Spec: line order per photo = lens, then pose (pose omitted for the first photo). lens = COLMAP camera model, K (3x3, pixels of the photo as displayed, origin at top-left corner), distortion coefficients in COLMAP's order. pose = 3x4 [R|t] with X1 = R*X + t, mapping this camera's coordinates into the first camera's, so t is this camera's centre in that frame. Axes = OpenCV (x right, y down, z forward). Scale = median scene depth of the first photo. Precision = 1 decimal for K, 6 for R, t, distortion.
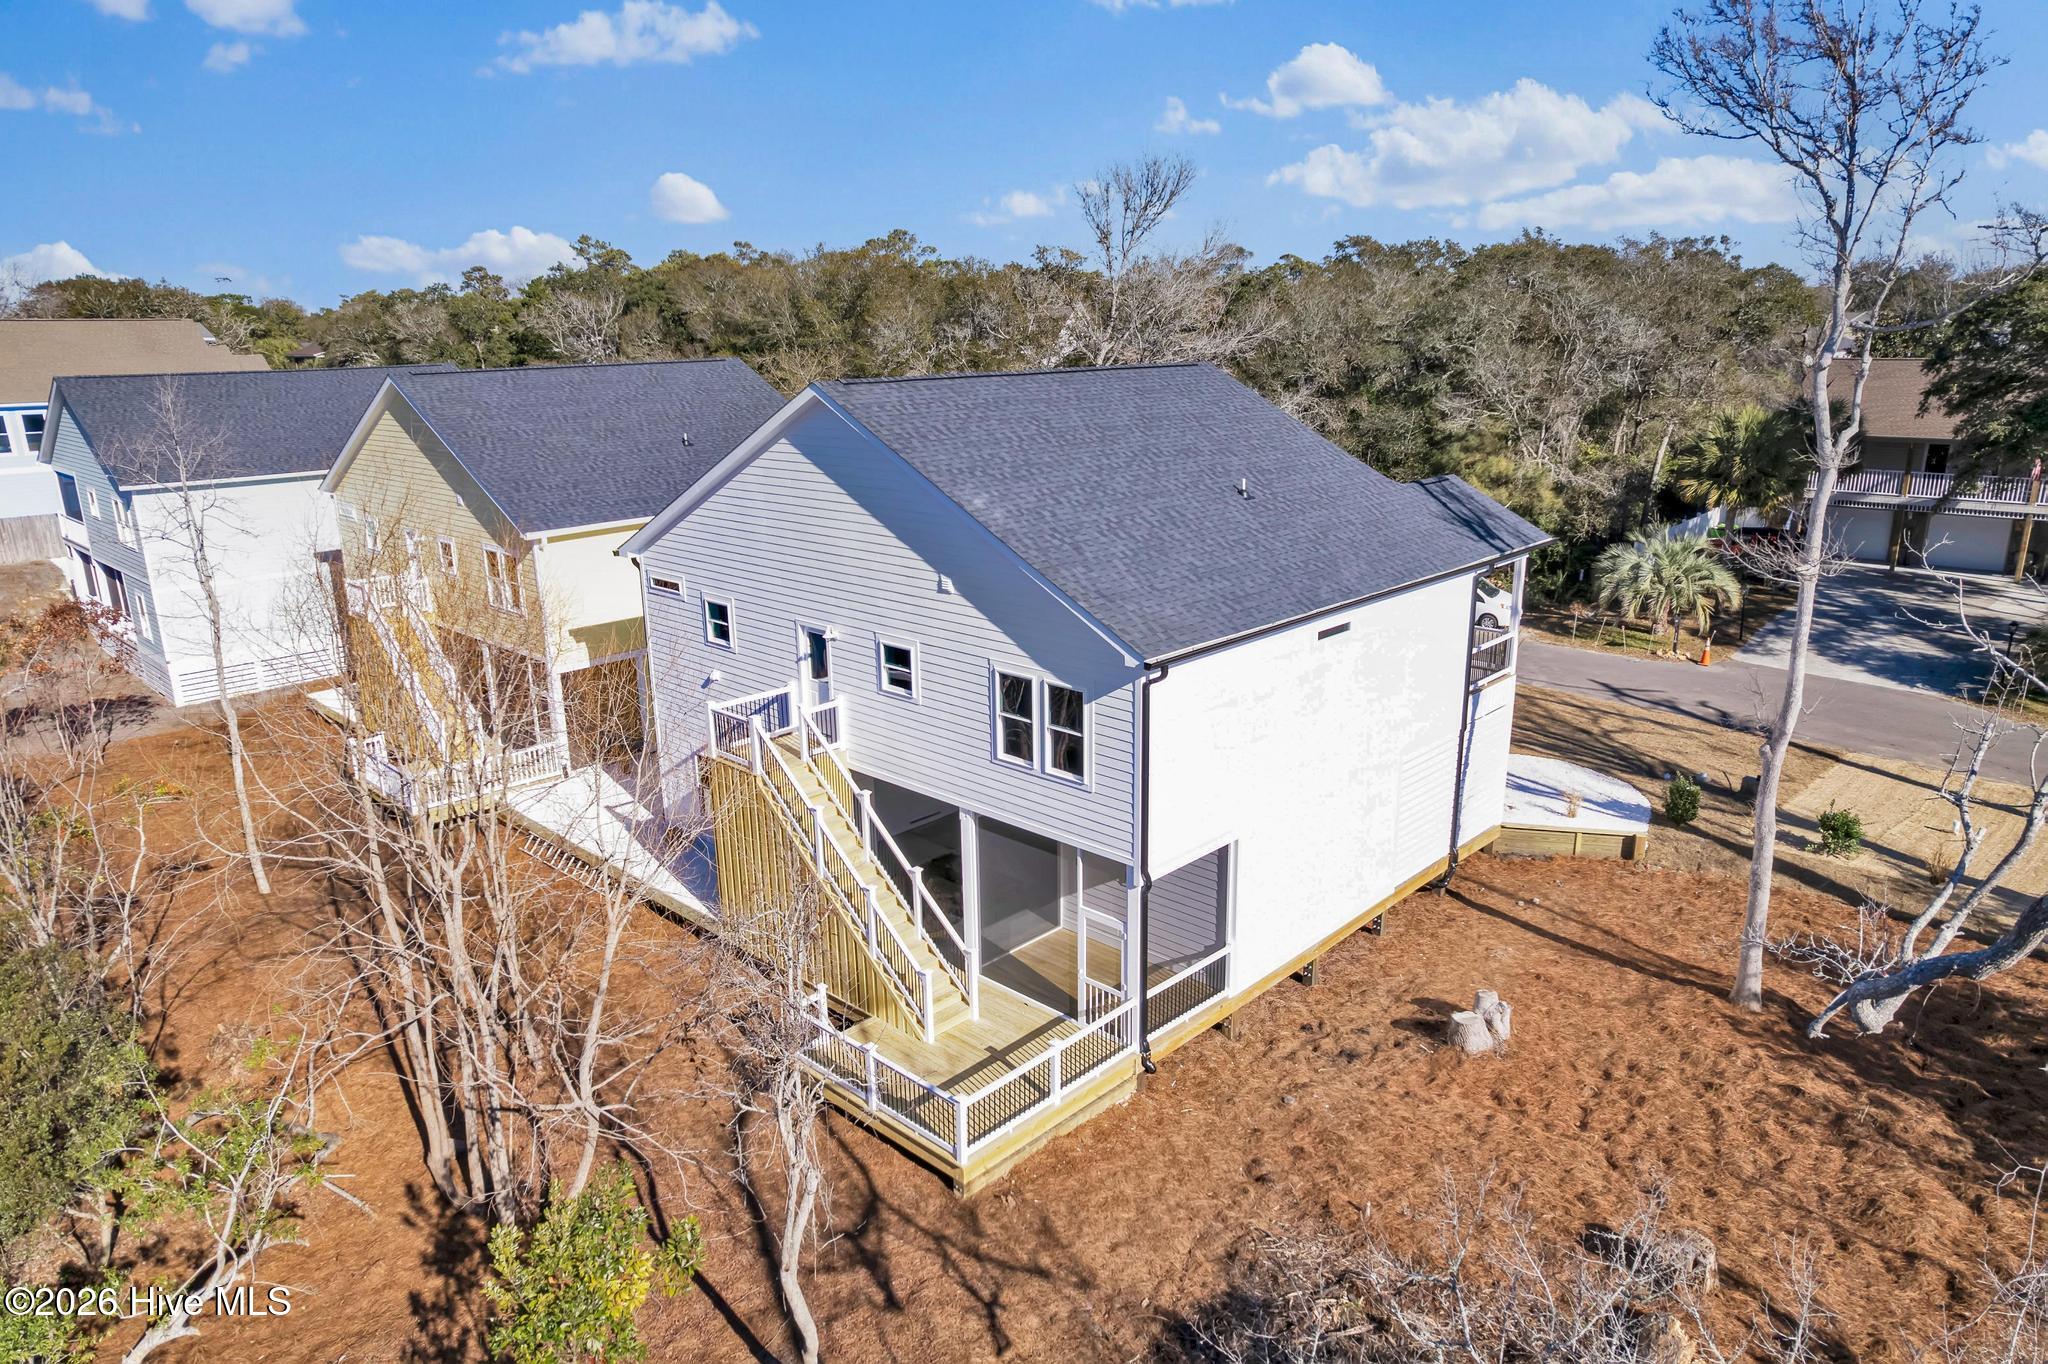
lens RADIAL K [[1322.7, 0, 1024.0], [0, 1322.7, 682.0], [0, 0, 1]] dist [-0.090782, 0.075292]
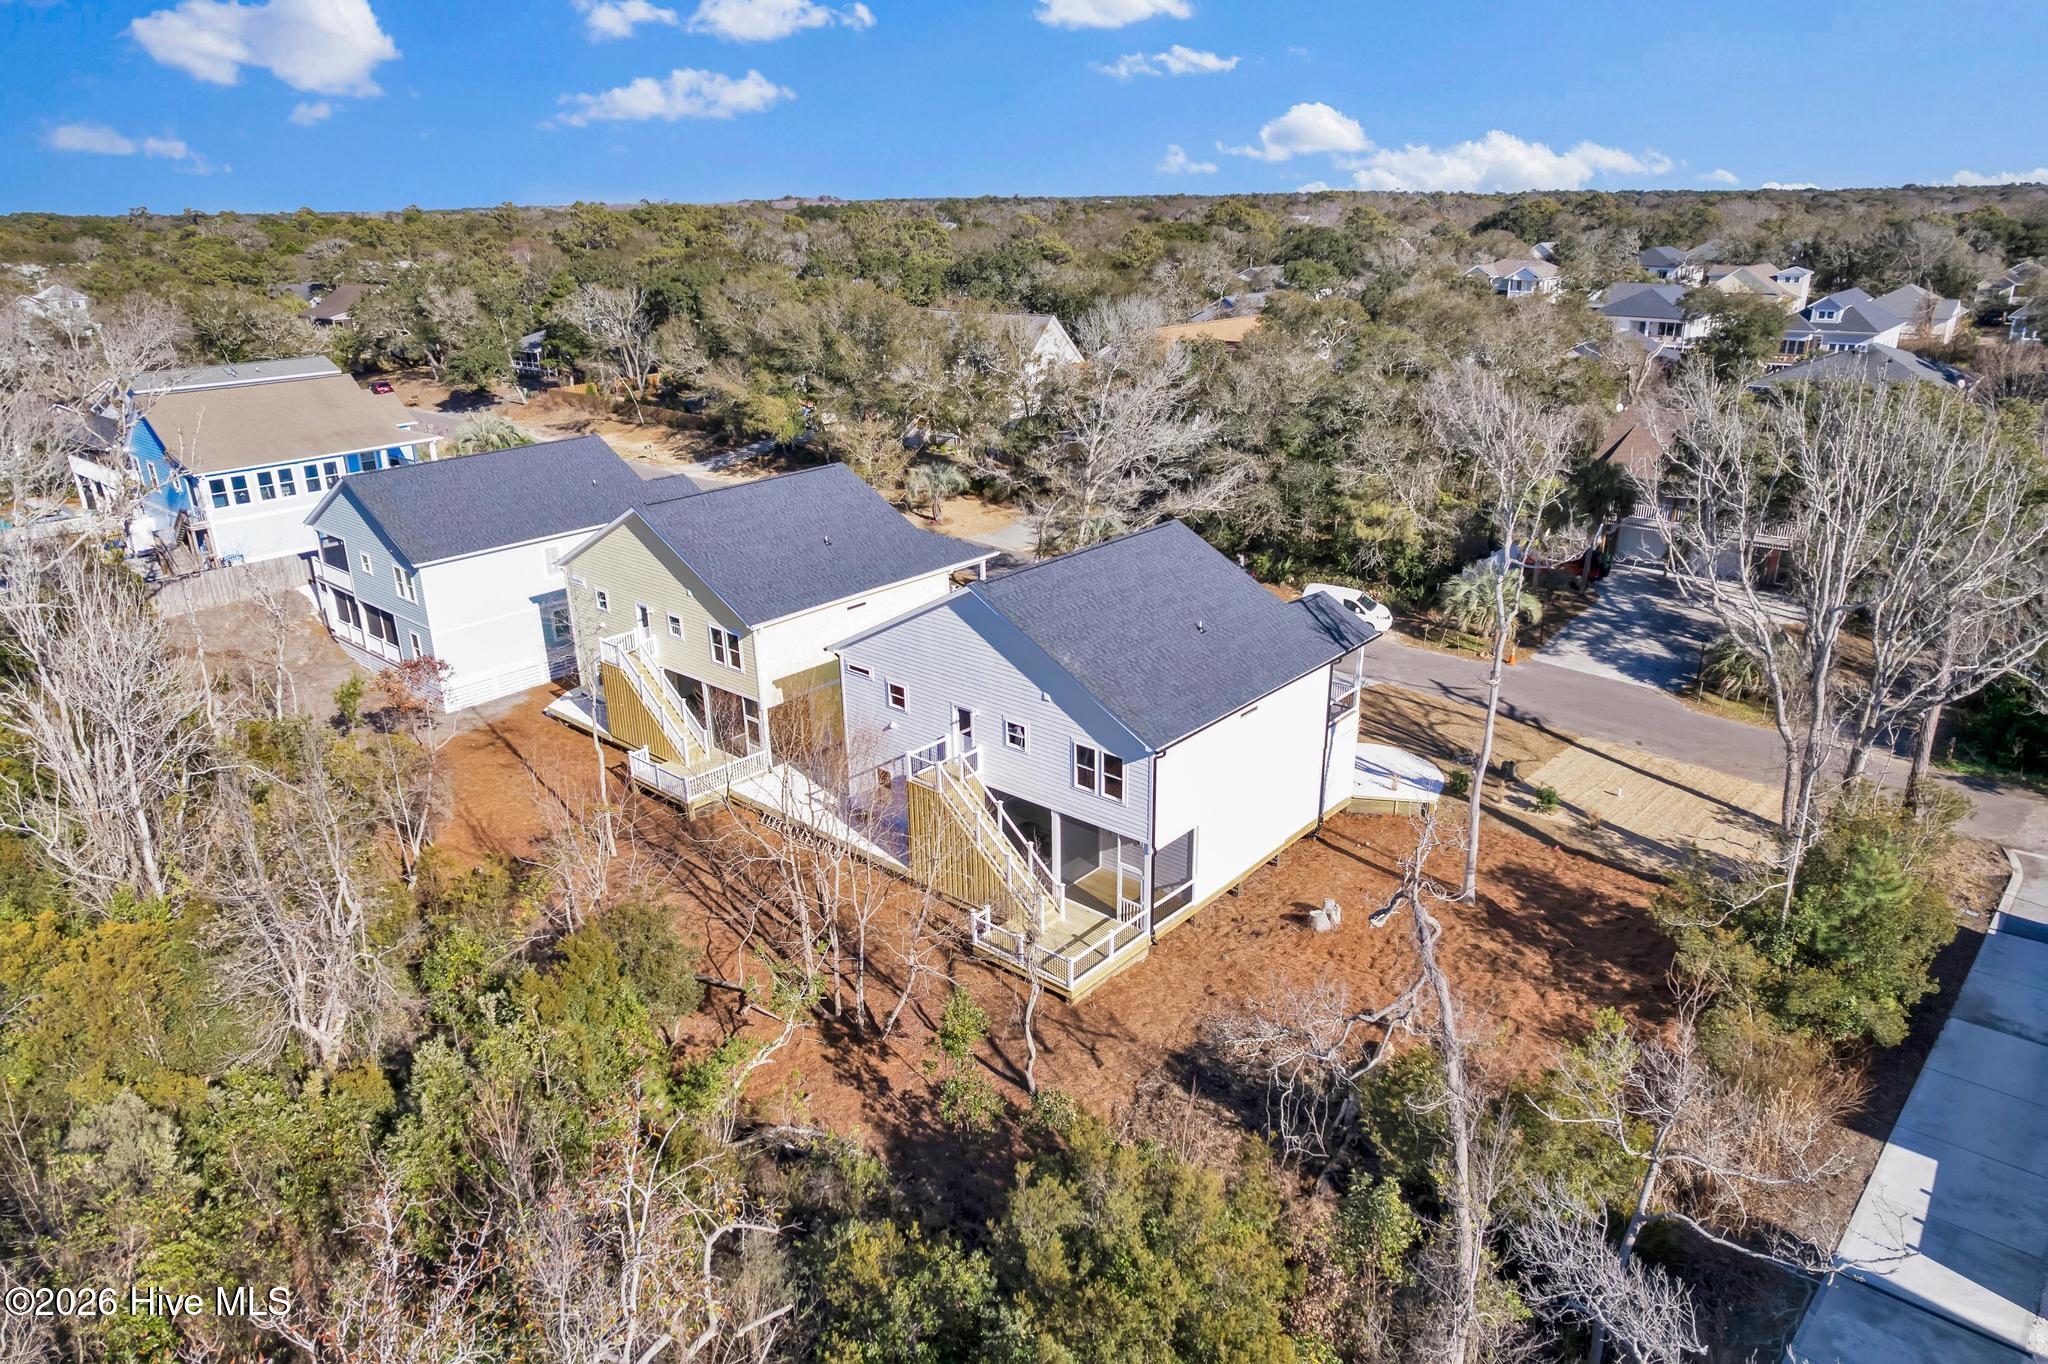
lens RADIAL K [[1322.7, 0, 1024.0], [0, 1322.7, 682.0], [0, 0, 1]] dist [-0.090782, 0.075292]
pose [[0.998931, -0.016995, 0.042999, -0.160405], [0.013226, 0.996167, 0.086466, -0.241509], [-0.044304, -0.085805, 0.995326, -0.830335]]
